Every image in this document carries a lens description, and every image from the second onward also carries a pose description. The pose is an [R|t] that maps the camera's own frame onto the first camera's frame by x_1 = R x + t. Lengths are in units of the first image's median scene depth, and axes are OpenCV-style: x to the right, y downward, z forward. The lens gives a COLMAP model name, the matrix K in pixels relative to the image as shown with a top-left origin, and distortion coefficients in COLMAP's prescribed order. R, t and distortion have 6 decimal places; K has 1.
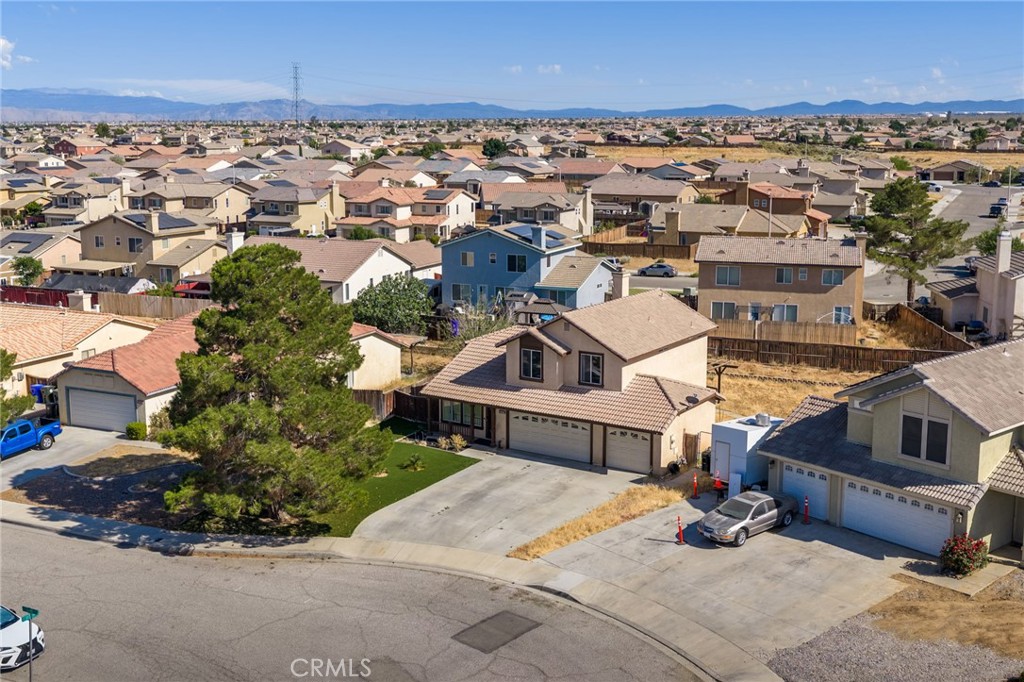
lens RADIAL K [[1112.9, 0, 514.2], [0, 1112.9, 334.7], [0, 0, 1]] dist [0.008787, 0.000000]
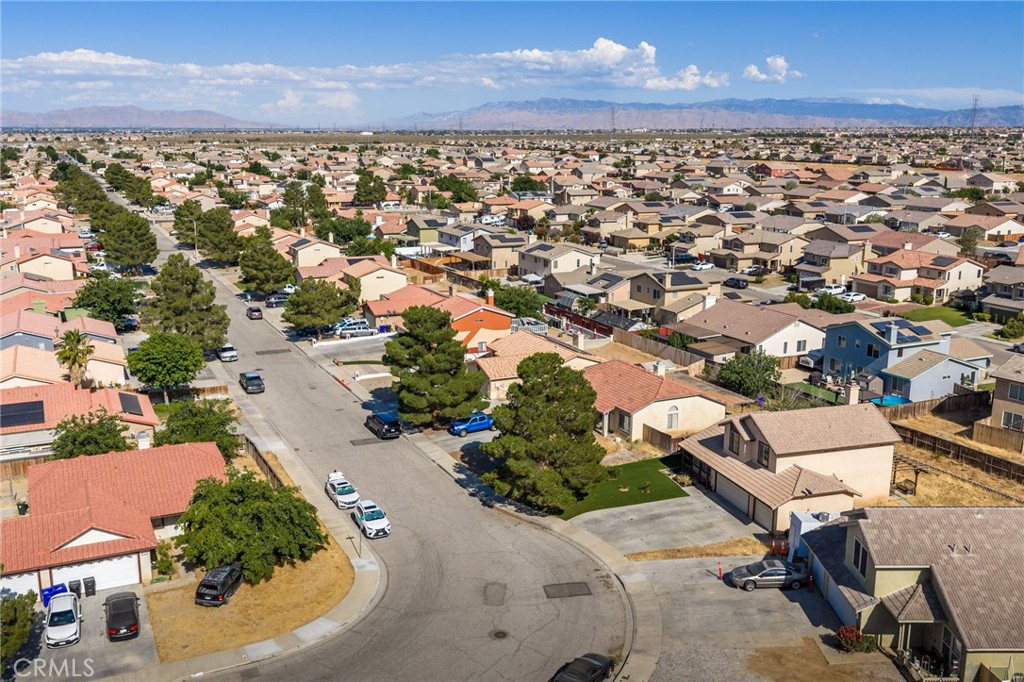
lens RADIAL K [[930.9, 0, 508.9], [0, 930.9, 346.6], [0, 0, 1]] dist [0.004121, 0.000000]
pose [[0.772236, 0.146238, -0.618277, 0.559869], [-0.119746, 0.989210, 0.084409, -0.177967], [0.623949, 0.008852, 0.781415, -0.198438]]
